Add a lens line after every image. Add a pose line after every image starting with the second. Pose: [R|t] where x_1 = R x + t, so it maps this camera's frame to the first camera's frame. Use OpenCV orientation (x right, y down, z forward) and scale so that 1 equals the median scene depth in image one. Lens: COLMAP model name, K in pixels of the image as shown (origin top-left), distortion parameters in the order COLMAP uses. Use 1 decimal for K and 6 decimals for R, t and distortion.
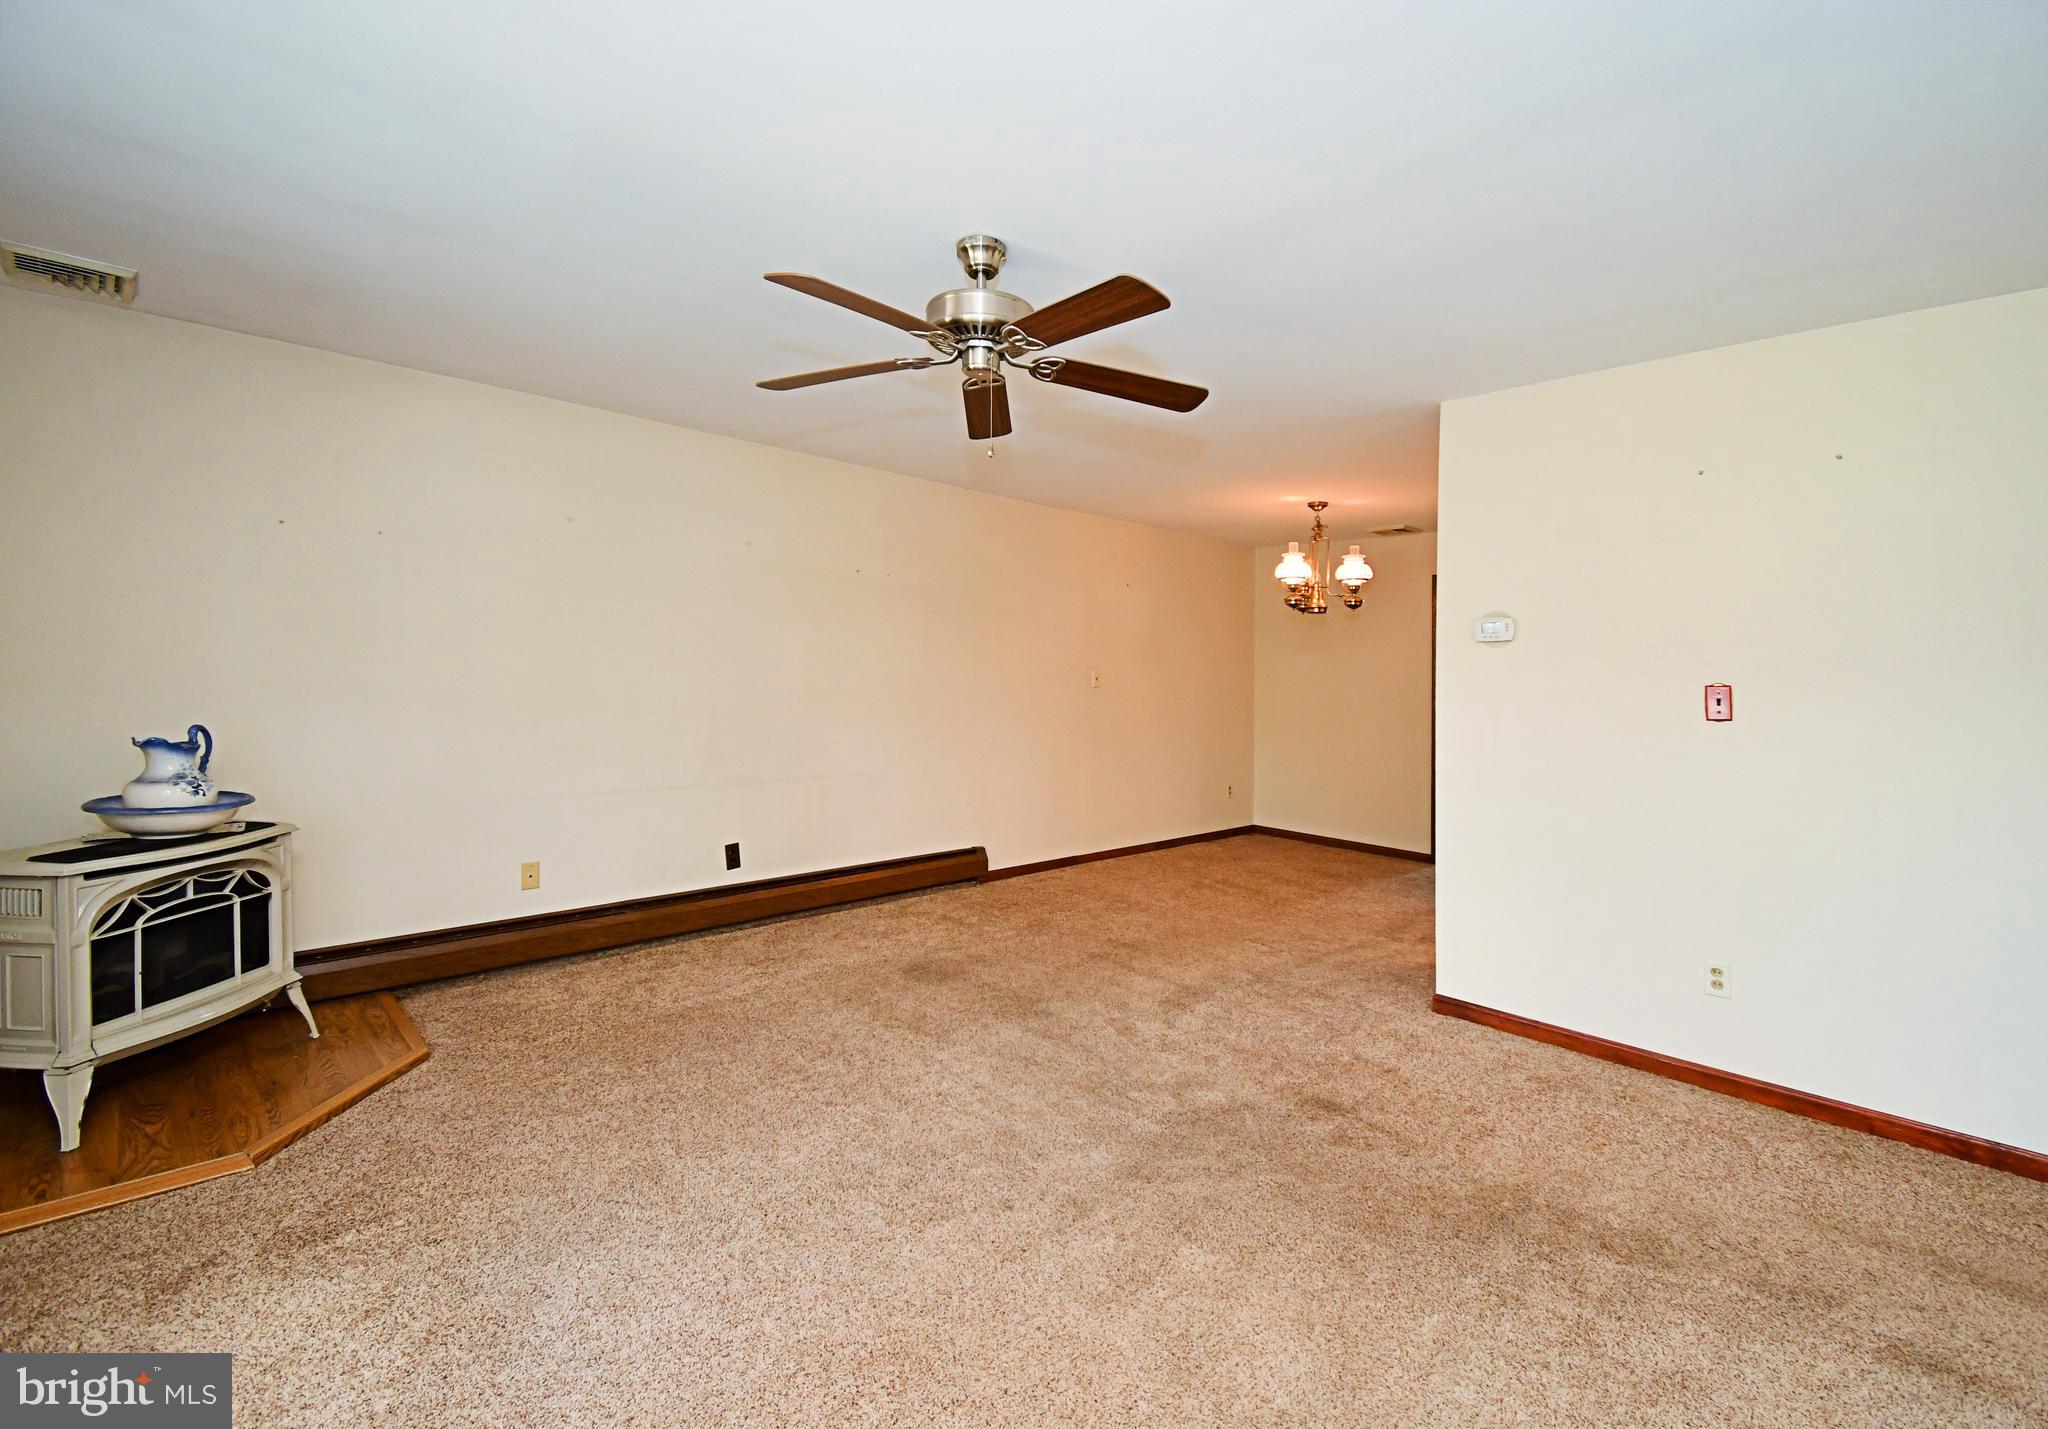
lens RADIAL K [[937.3, 0, 1013.6], [0, 937.3, 647.3], [0, 0, 1]] dist [0.001601, -0.005980]
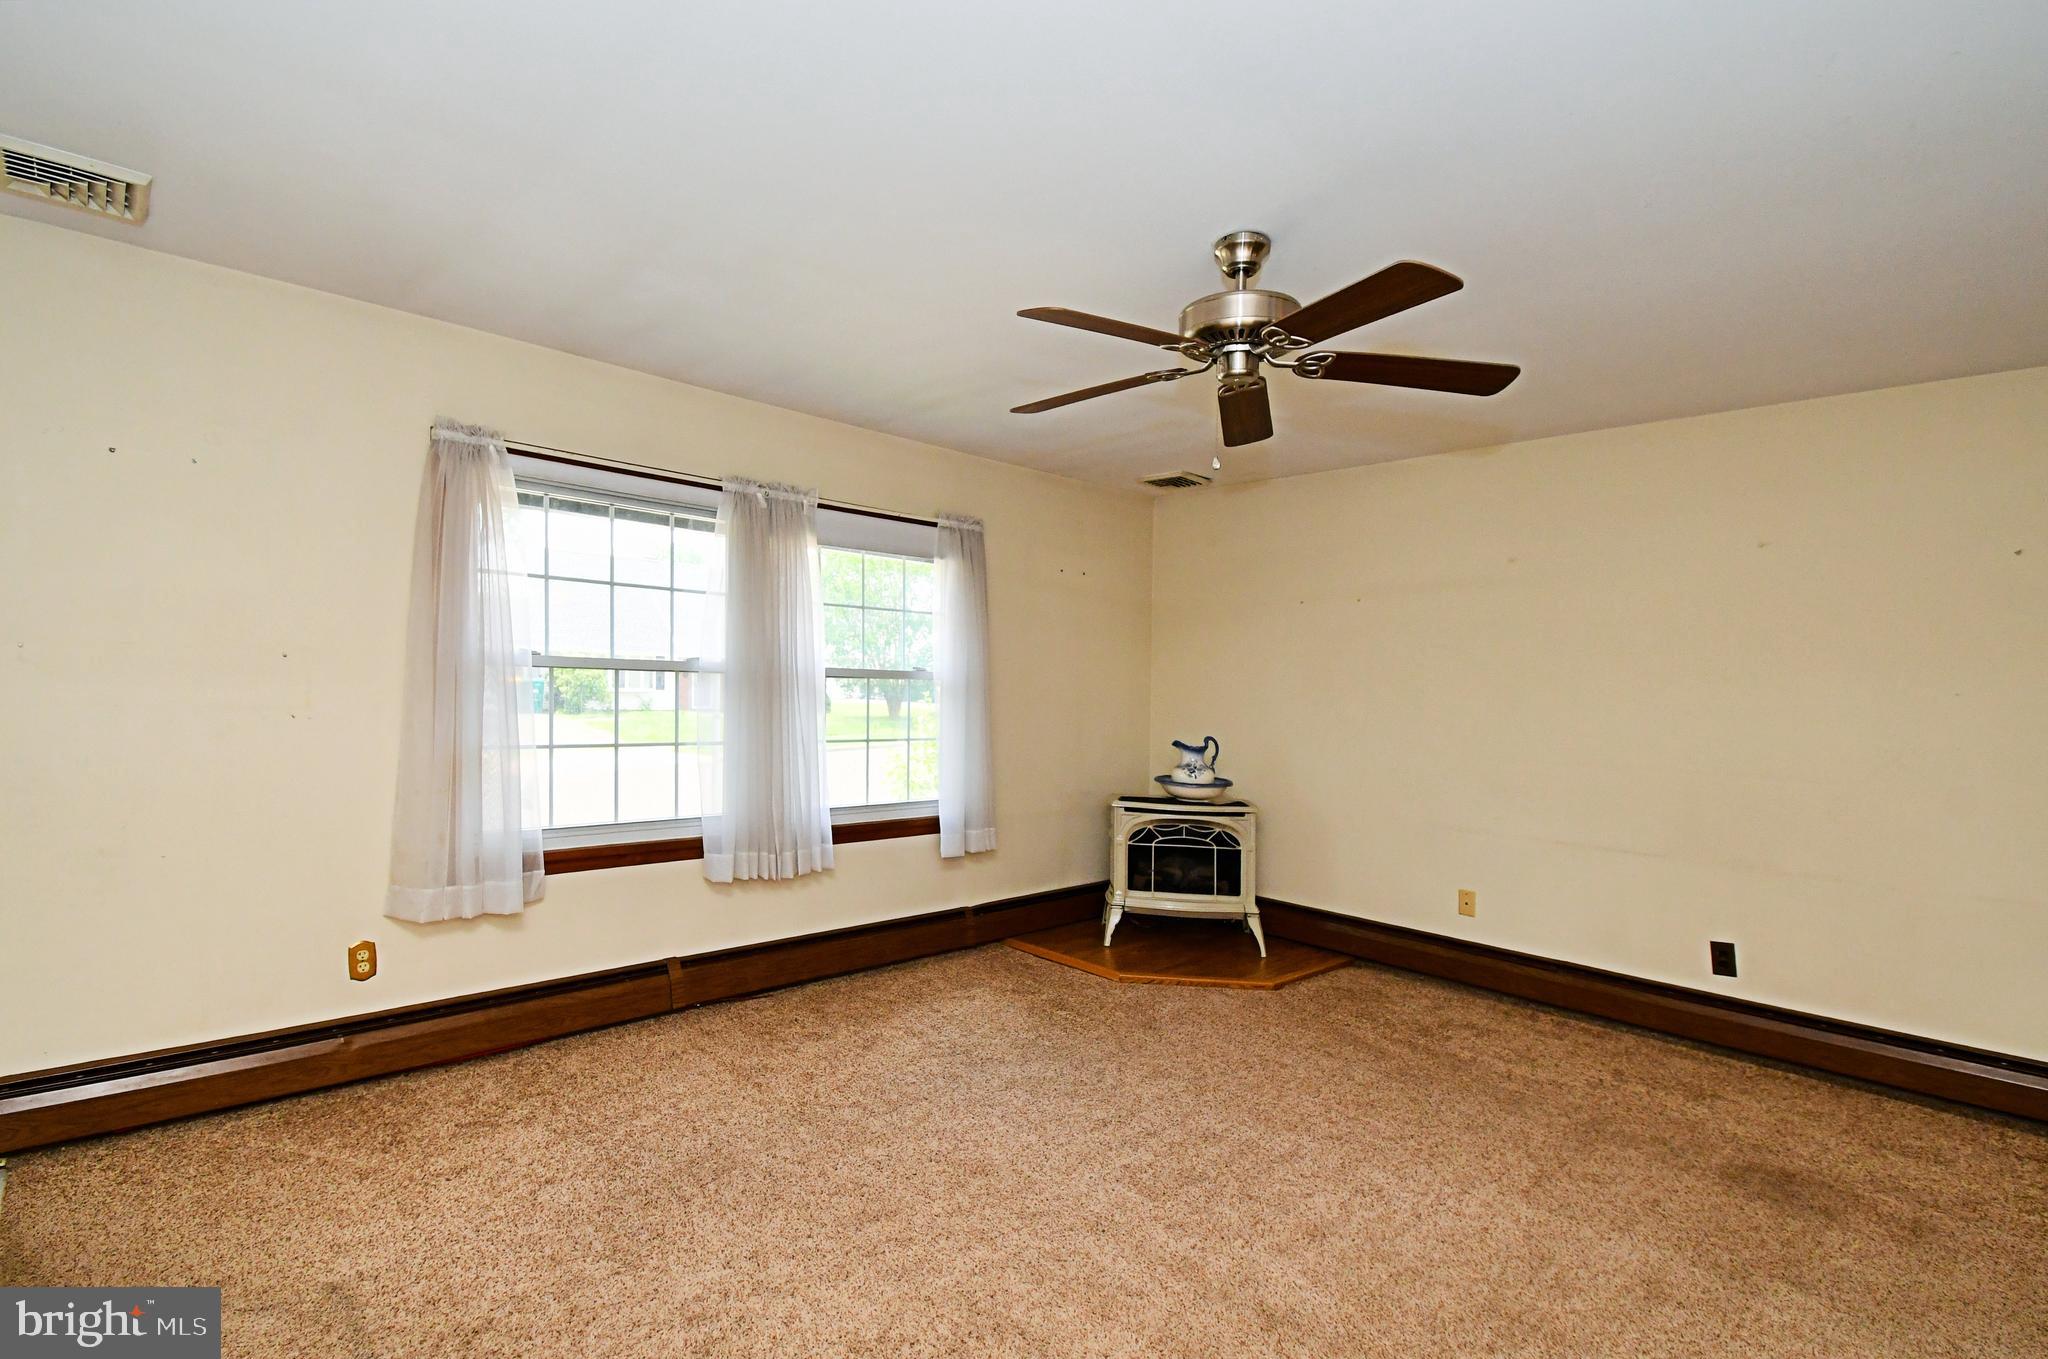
lens RADIAL K [[932.0, 0, 971.8], [0, 932.0, 684.3], [0, 0, 1]] dist [0.000683, 0.000036]
pose [[-0.028363, -0.023503, -0.999321, 0.785021], [-0.014873, 0.999623, -0.023088, 0.036175], [0.999487, 0.014208, -0.028702, 0.631946]]
